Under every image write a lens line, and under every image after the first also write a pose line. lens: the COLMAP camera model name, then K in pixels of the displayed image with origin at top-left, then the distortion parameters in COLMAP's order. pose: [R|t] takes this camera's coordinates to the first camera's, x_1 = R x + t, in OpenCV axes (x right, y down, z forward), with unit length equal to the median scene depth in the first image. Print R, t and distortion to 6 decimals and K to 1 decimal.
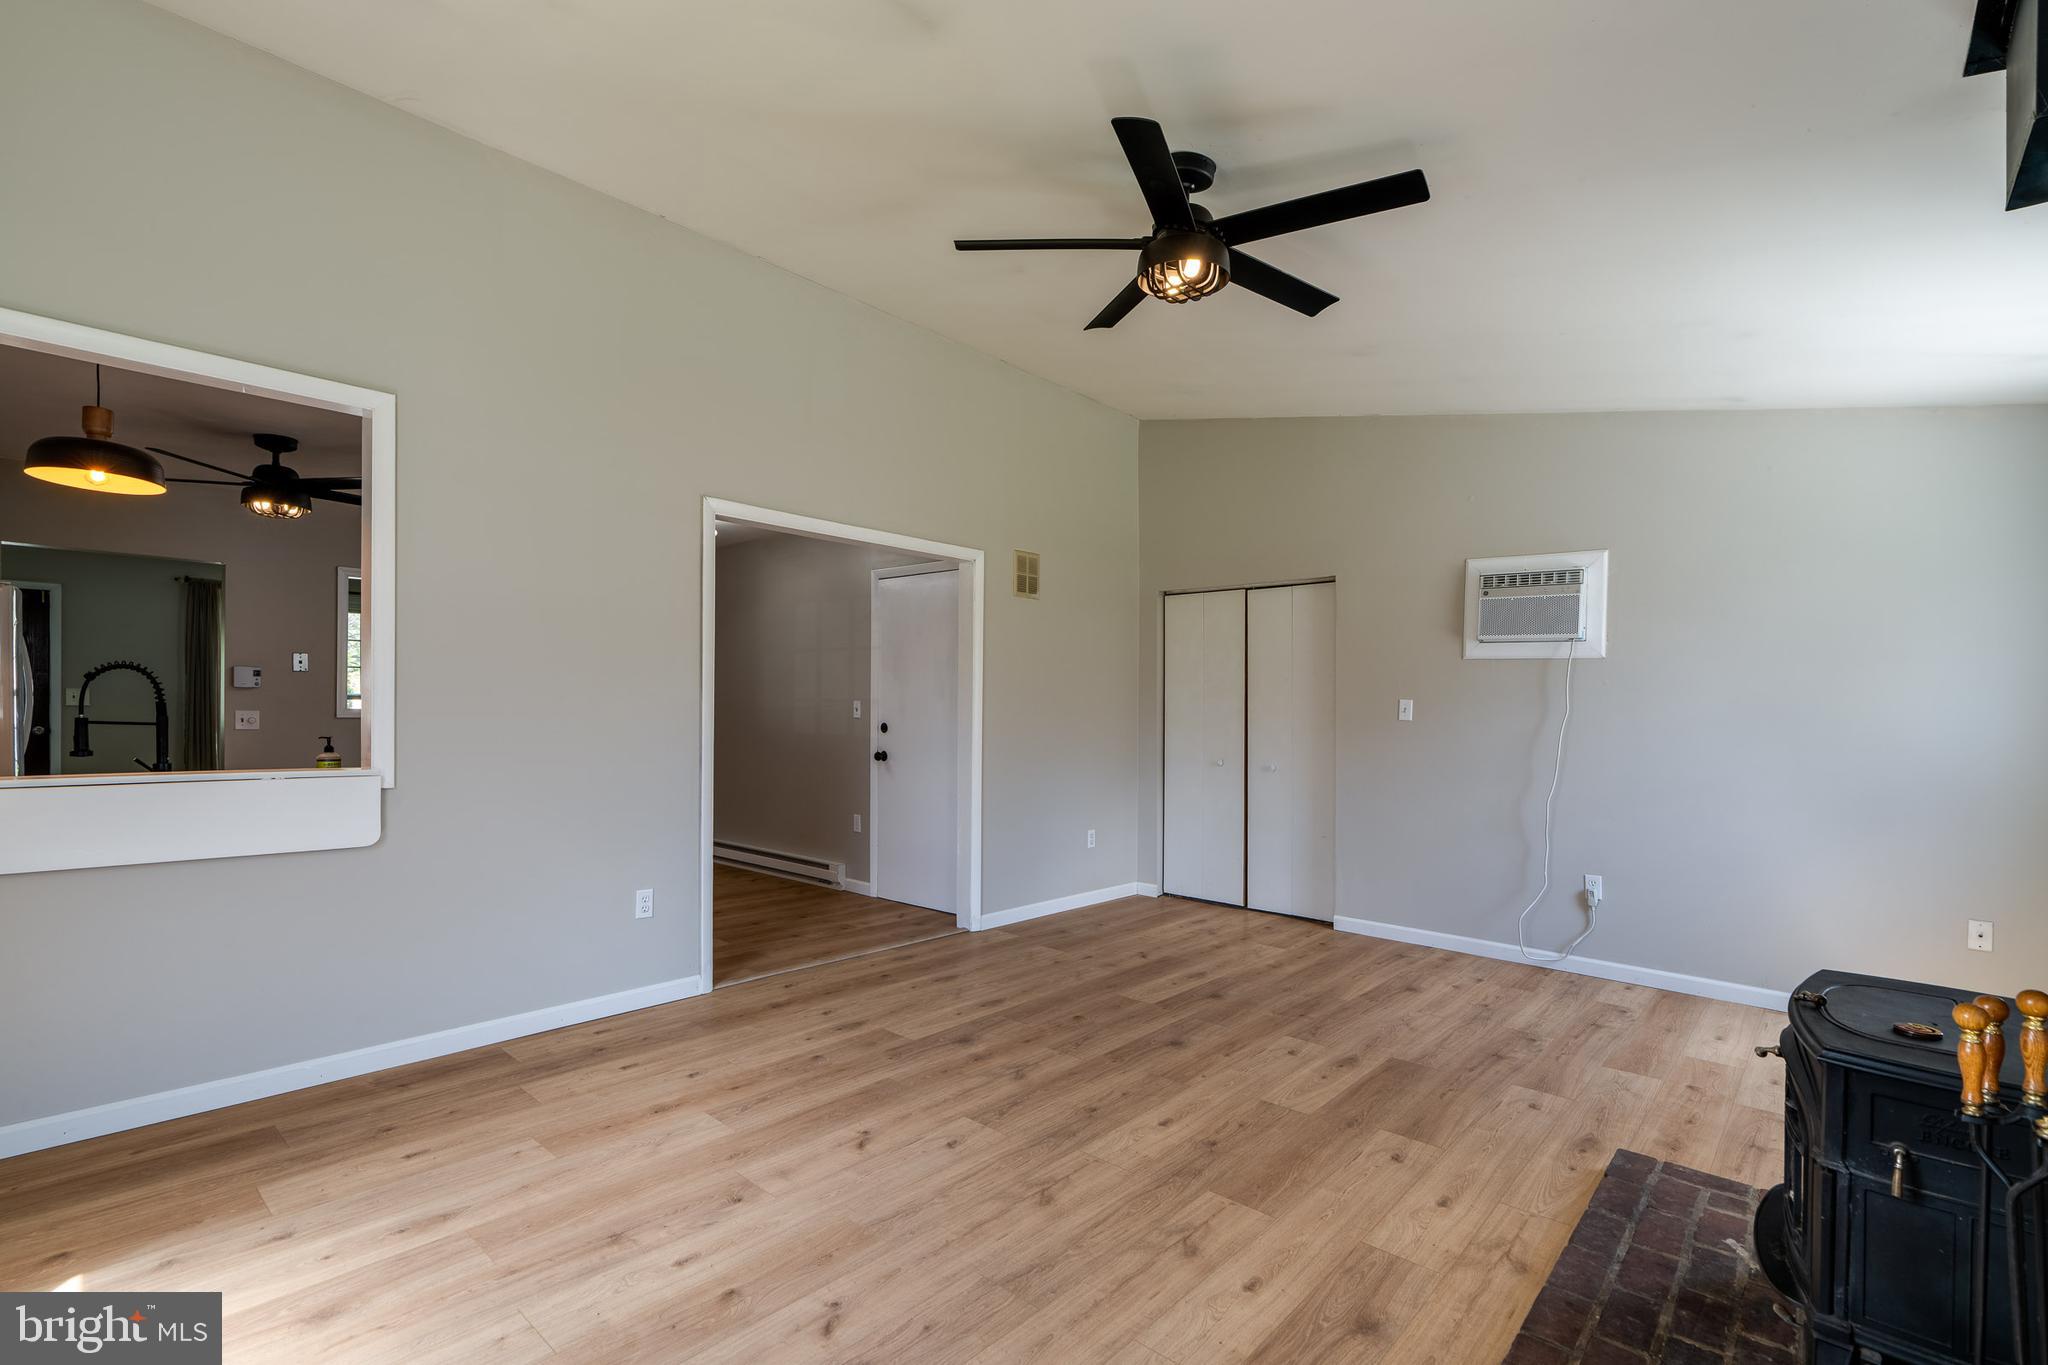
lens RADIAL K [[938.0, 0, 1018.3], [0, 938.0, 724.9], [0, 0, 1]] dist [-0.007562, 0.000664]
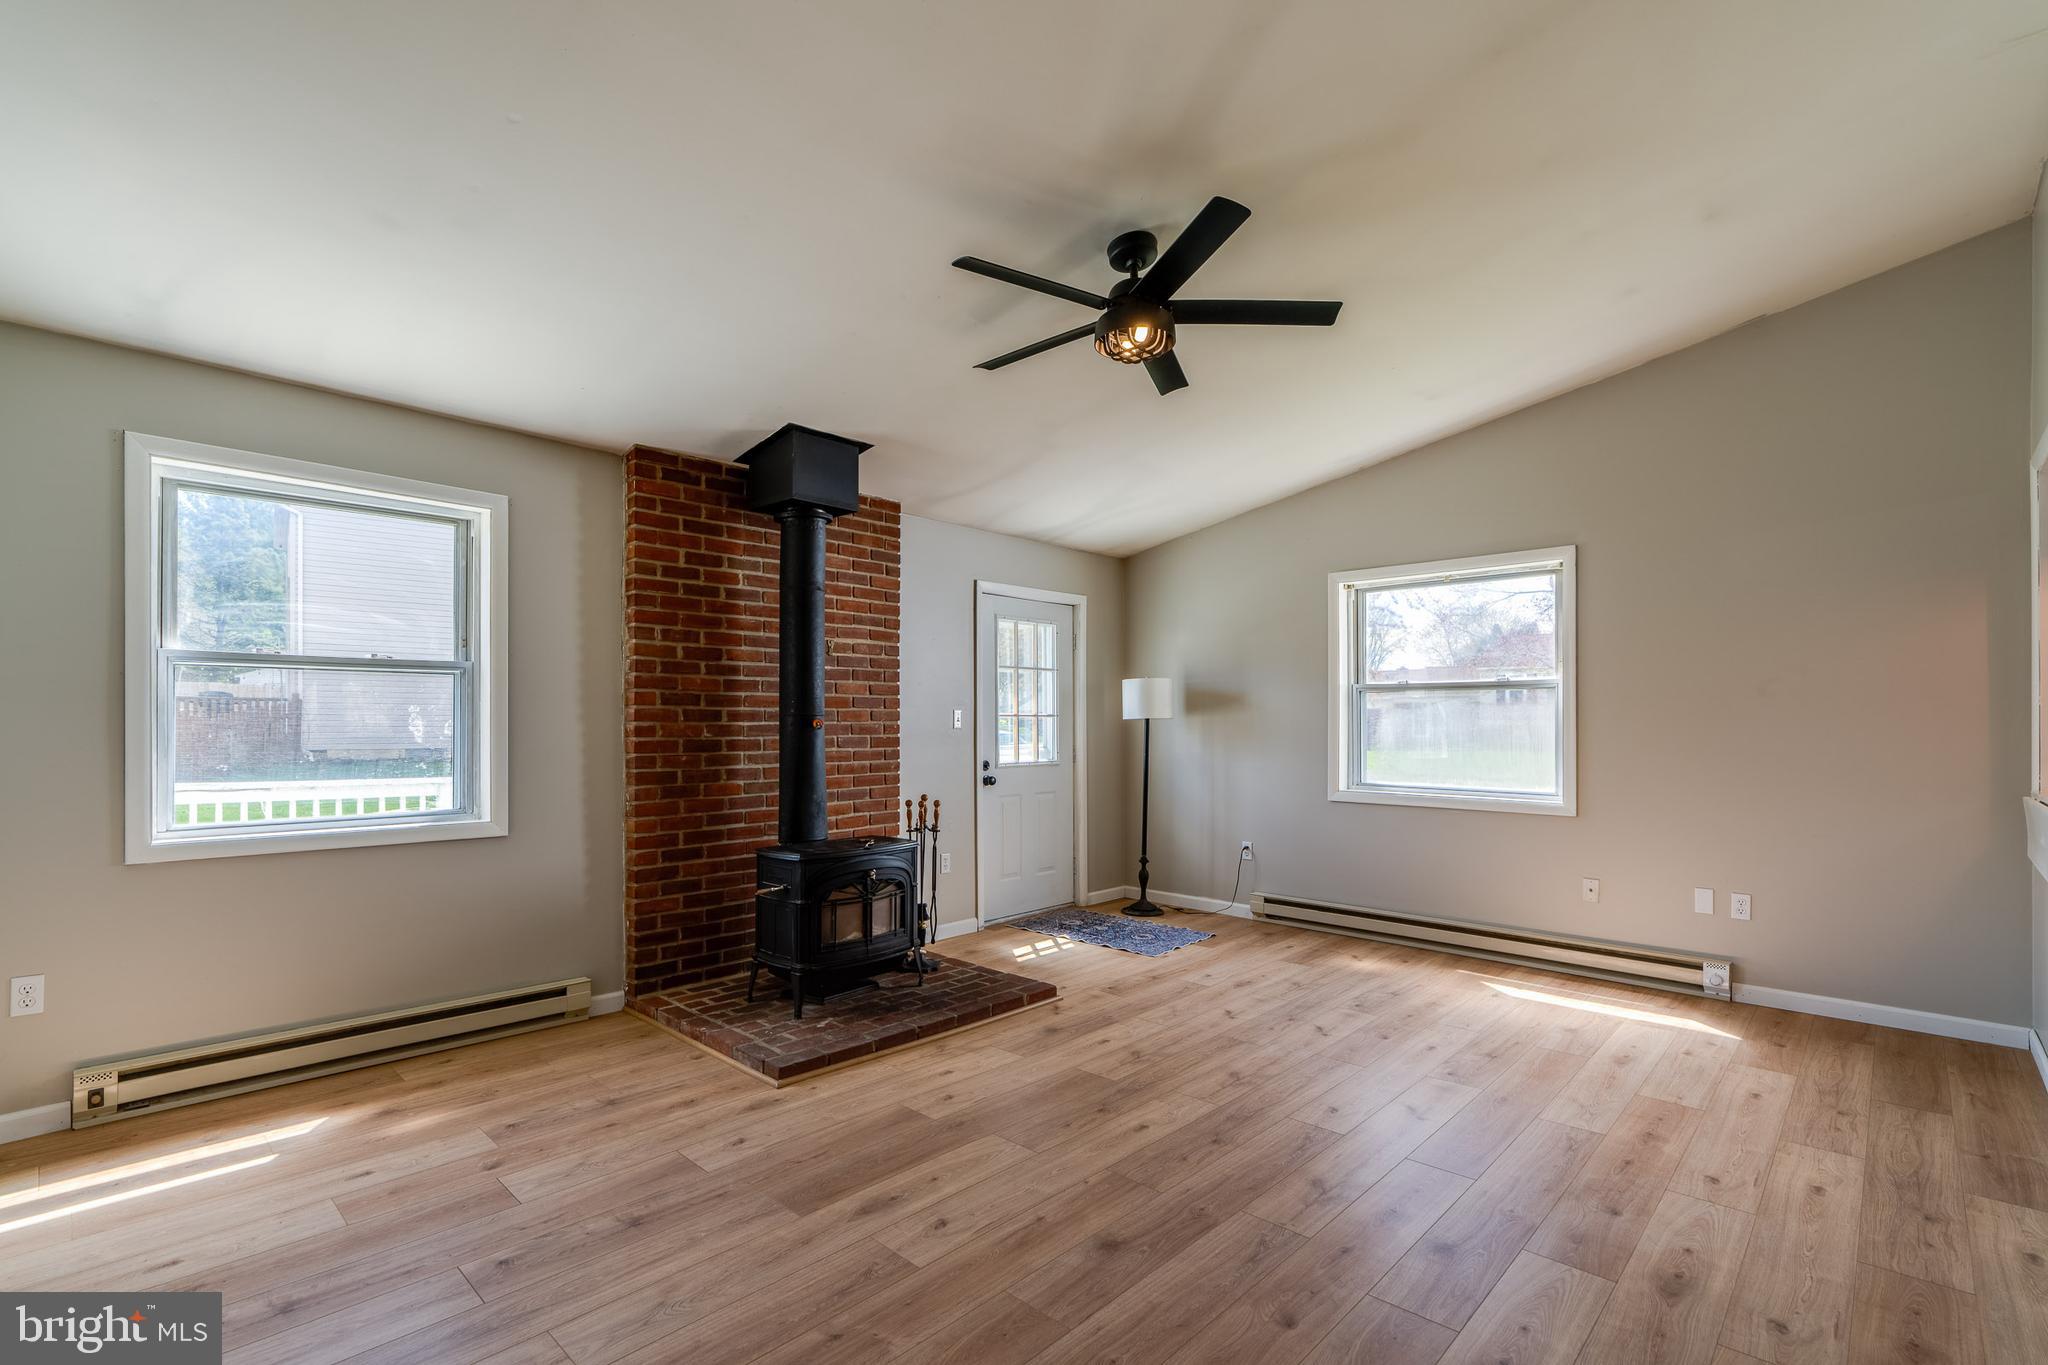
lens RADIAL K [[938.0, 0, 1018.3], [0, 938.0, 724.9], [0, 0, 1]] dist [-0.007562, 0.000664]
pose [[-0.999367, -0.022045, 0.027913, 0.224995], [-0.021404, 0.999505, 0.023039, -0.027762], [-0.028407, 0.022427, -0.999345, 1.663219]]
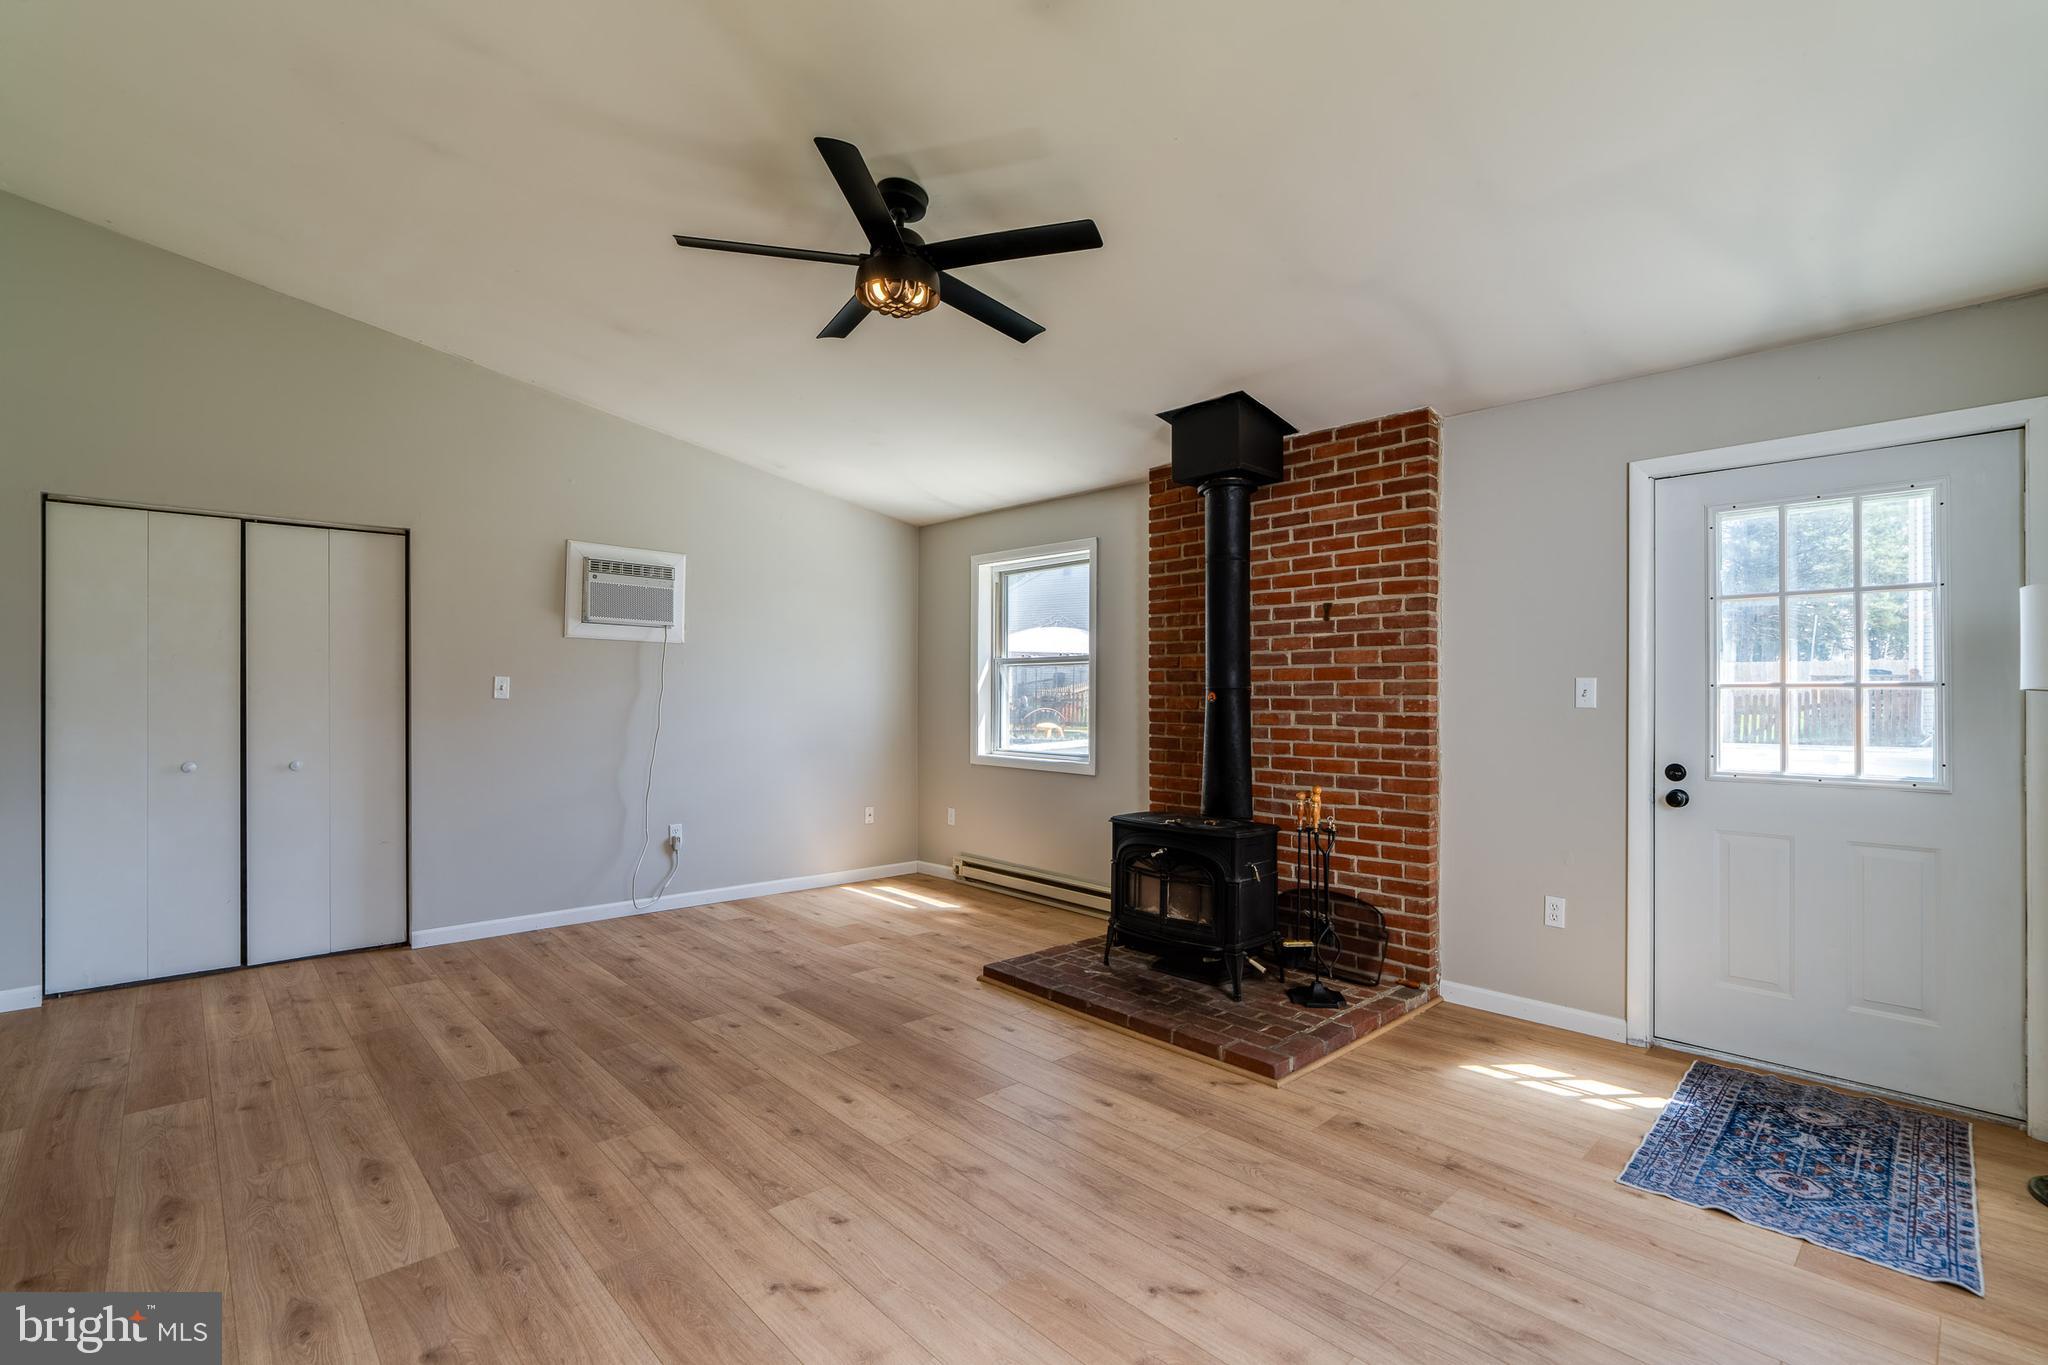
lens RADIAL K [[921.3, 0, 1018.5], [0, 921.3, 687.8], [0, 0, 1]] dist [-0.007359, 0.001474]
pose [[0.091107, -0.011125, 0.995779, -0.673123], [0.016447, 0.999818, 0.009666, -0.023227], [-0.995705, 0.015497, 0.091273, 0.592283]]
